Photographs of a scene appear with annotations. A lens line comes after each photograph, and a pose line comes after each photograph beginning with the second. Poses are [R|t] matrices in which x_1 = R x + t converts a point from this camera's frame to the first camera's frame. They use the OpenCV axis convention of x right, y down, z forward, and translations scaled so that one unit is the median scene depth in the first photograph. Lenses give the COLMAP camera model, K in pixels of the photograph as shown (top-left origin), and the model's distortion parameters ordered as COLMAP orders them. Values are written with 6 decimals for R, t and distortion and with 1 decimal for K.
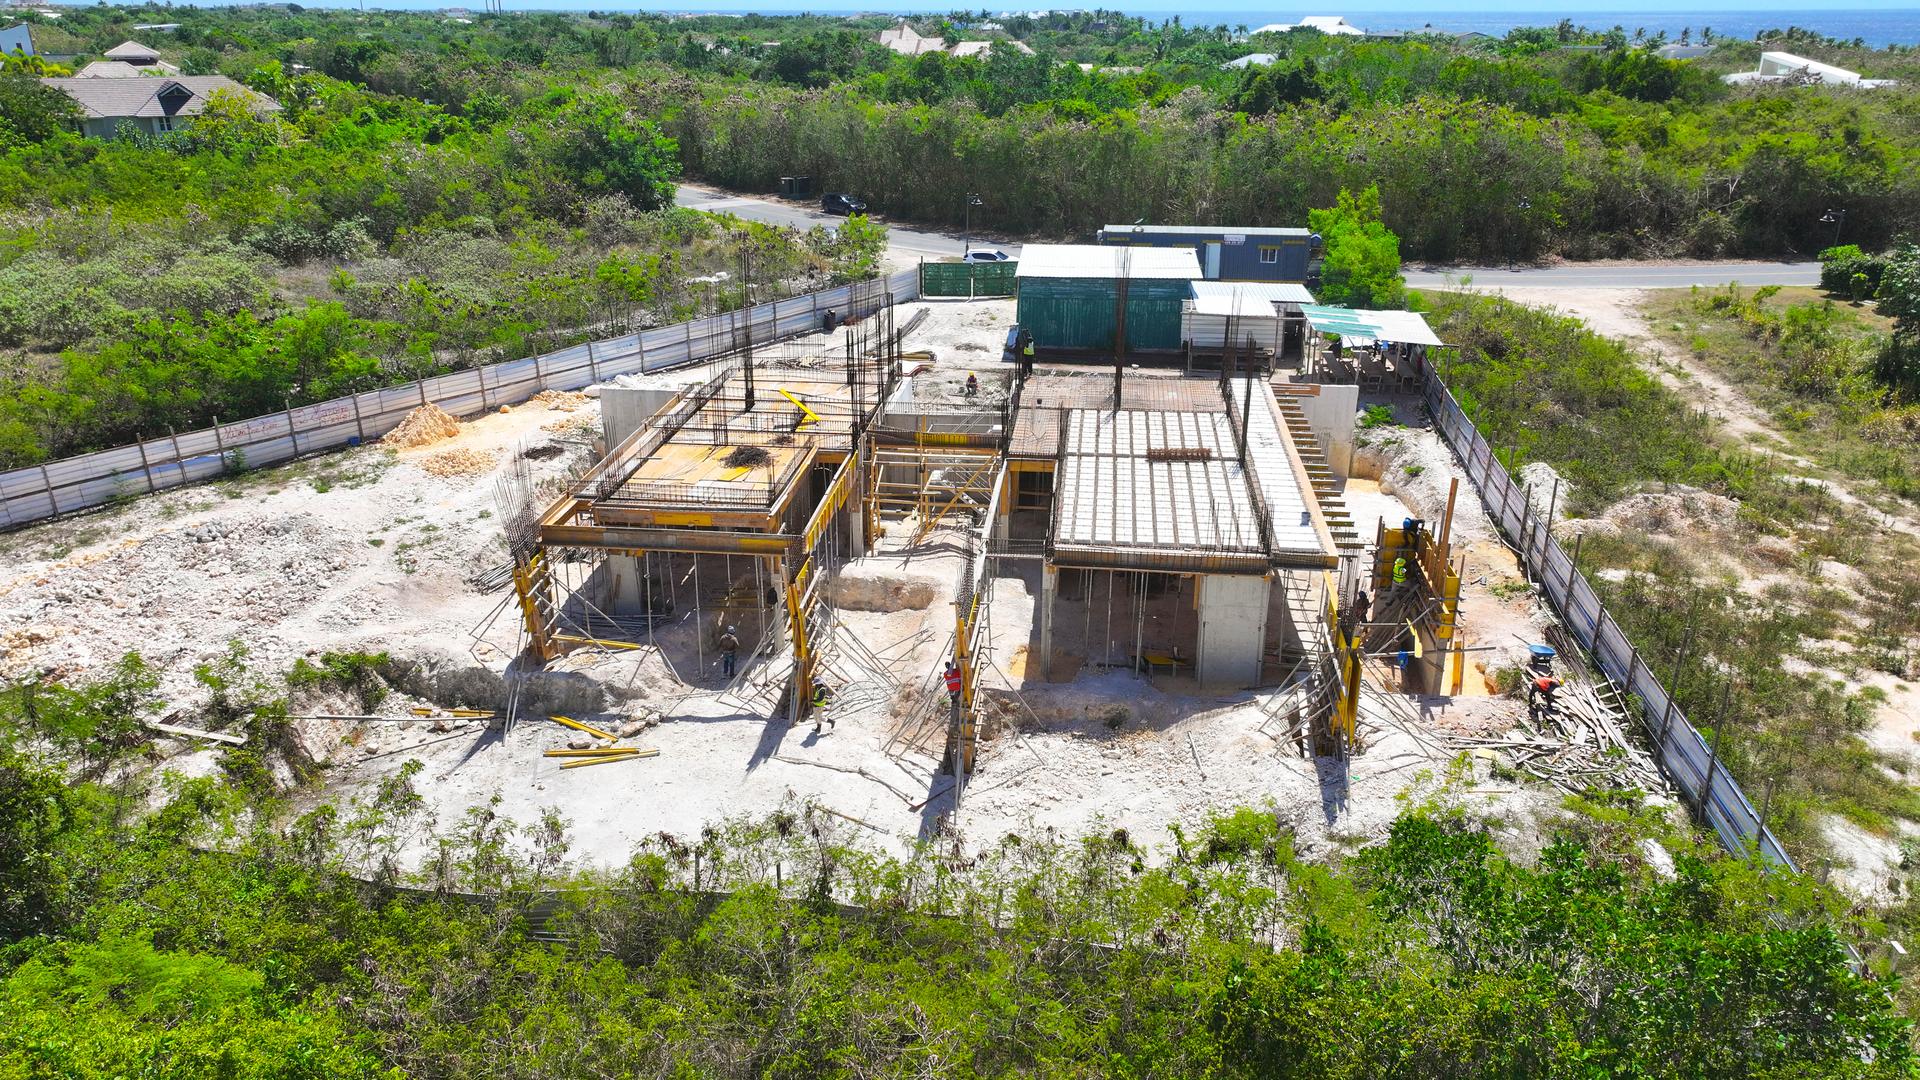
lens RADIAL K [[1342.9, 0, 968.8], [0, 1342.9, 537.1], [0, 0, 1]] dist [0.004794, 0.005194]
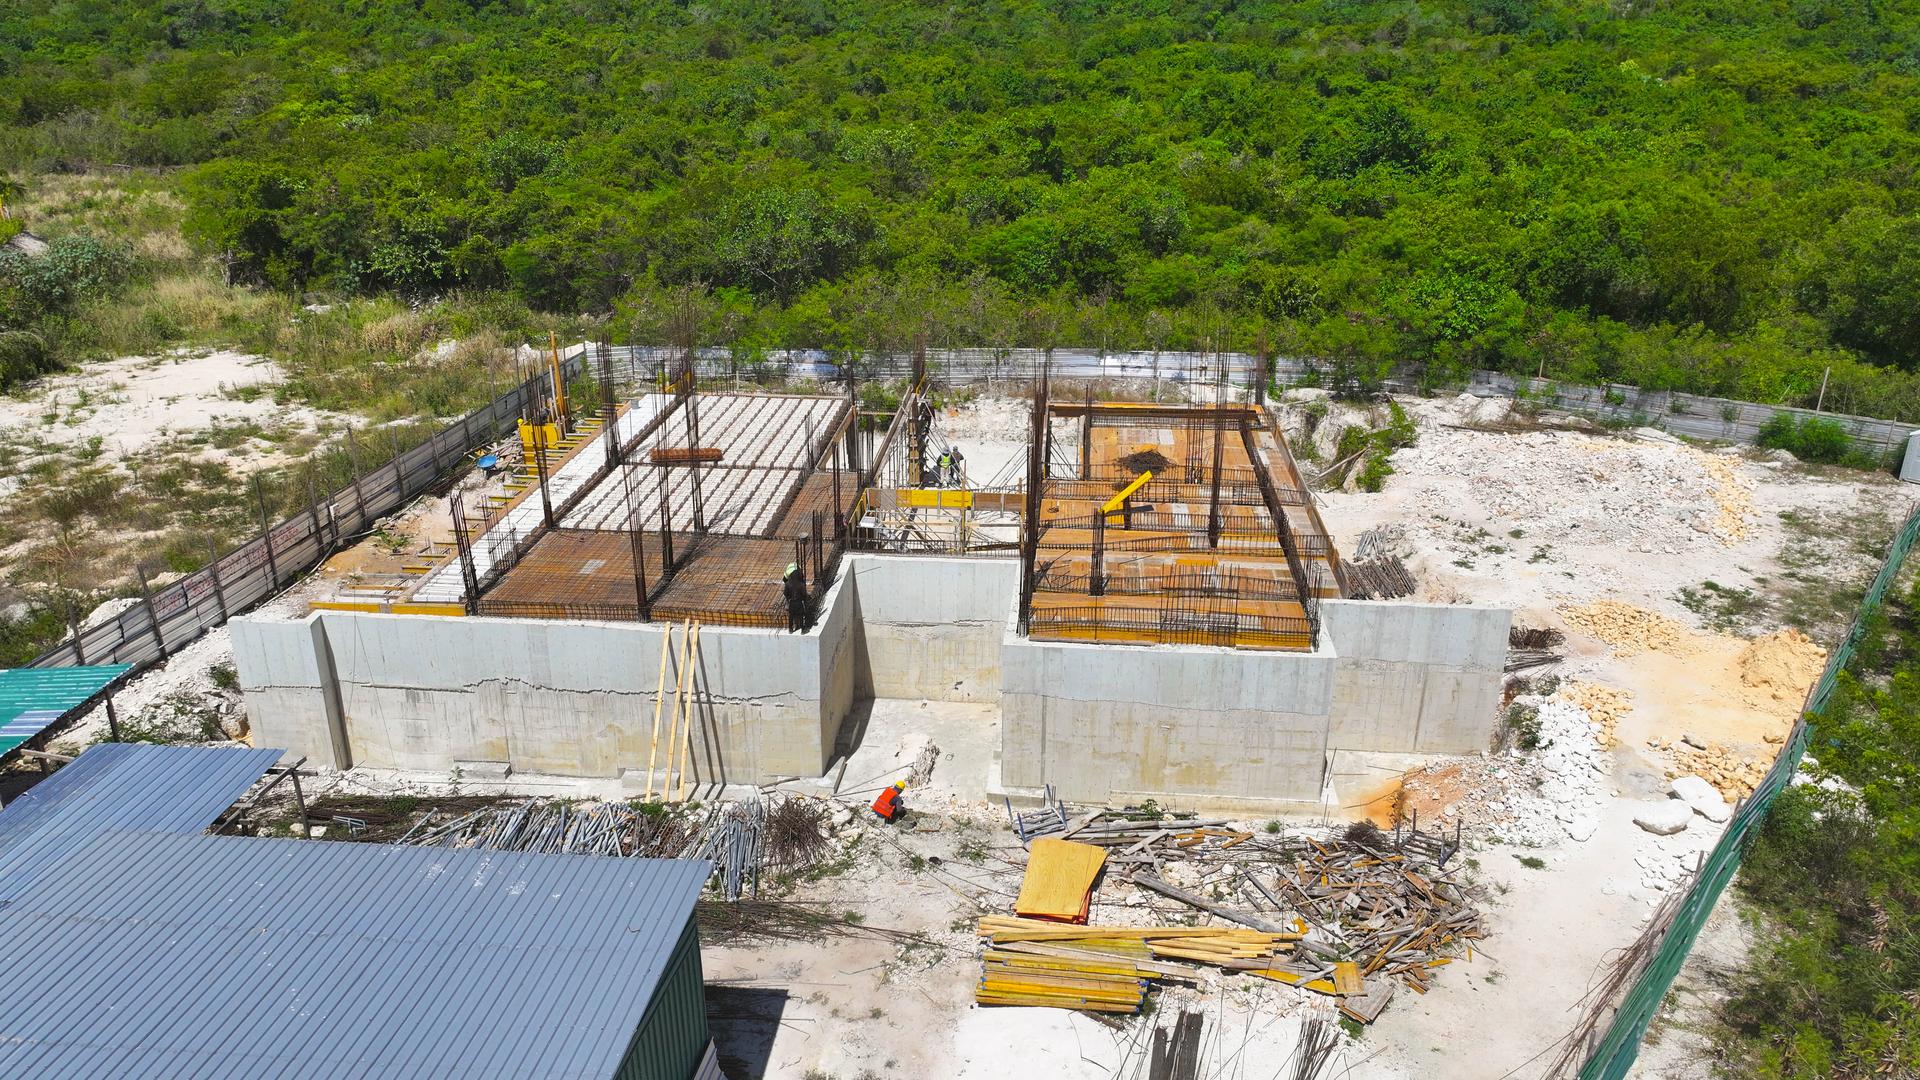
lens RADIAL K [[1344.1, 0, 966.7], [0, 1344.1, 538.7], [0, 0, 1]] dist [-0.004494, 0.023885]
pose [[-0.999824, -0.001196, -0.018715, -0.020723], [-0.013612, 0.732704, 0.680412, -0.627303], [0.012899, 0.680547, -0.732591, 1.644430]]
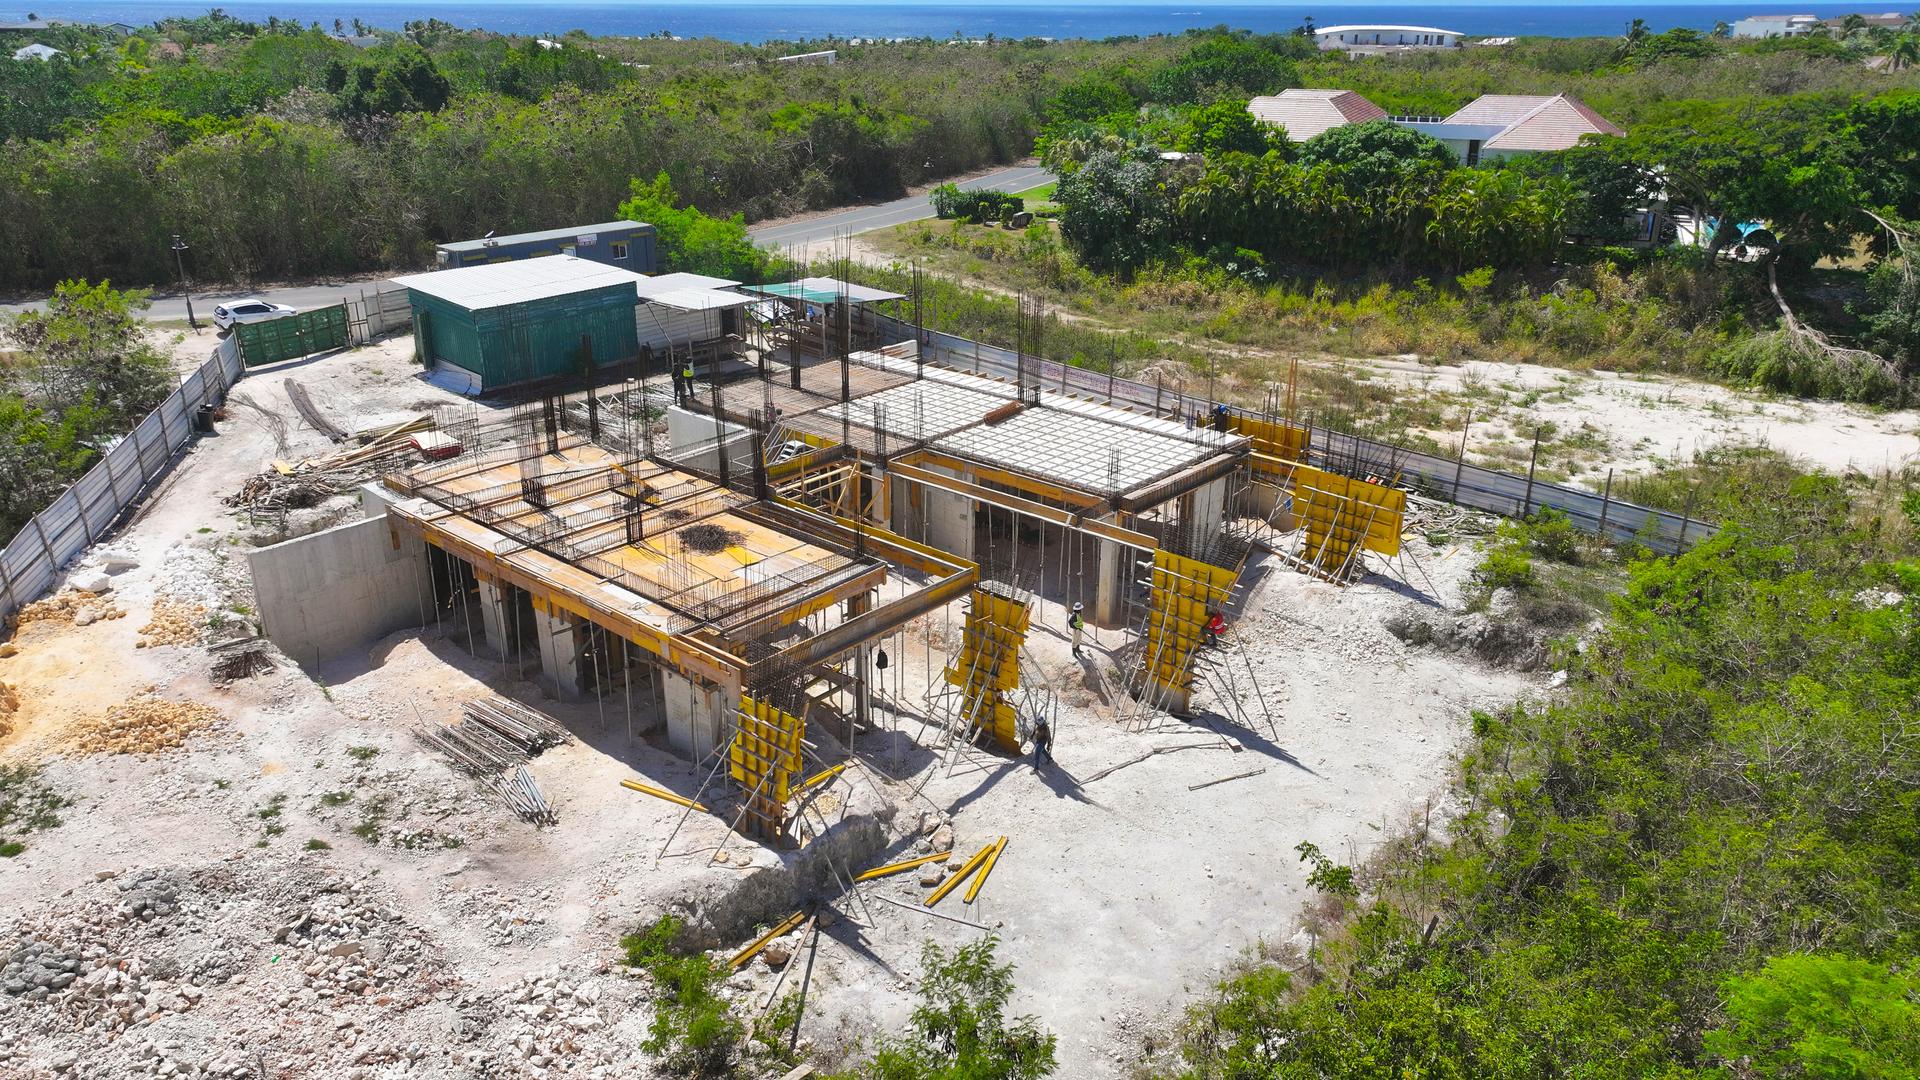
lens RADIAL K [[1346.6, 0, 967.2], [0, 1346.6, 532.1], [0, 0, 1]] dist [-0.002475, 0.018214]
pose [[0.580126, -0.298353, 0.757918, -0.669045], [0.297218, 0.943879, 0.144059, -0.128773], [-0.758364, 0.141694, 0.636245, 0.333719]]
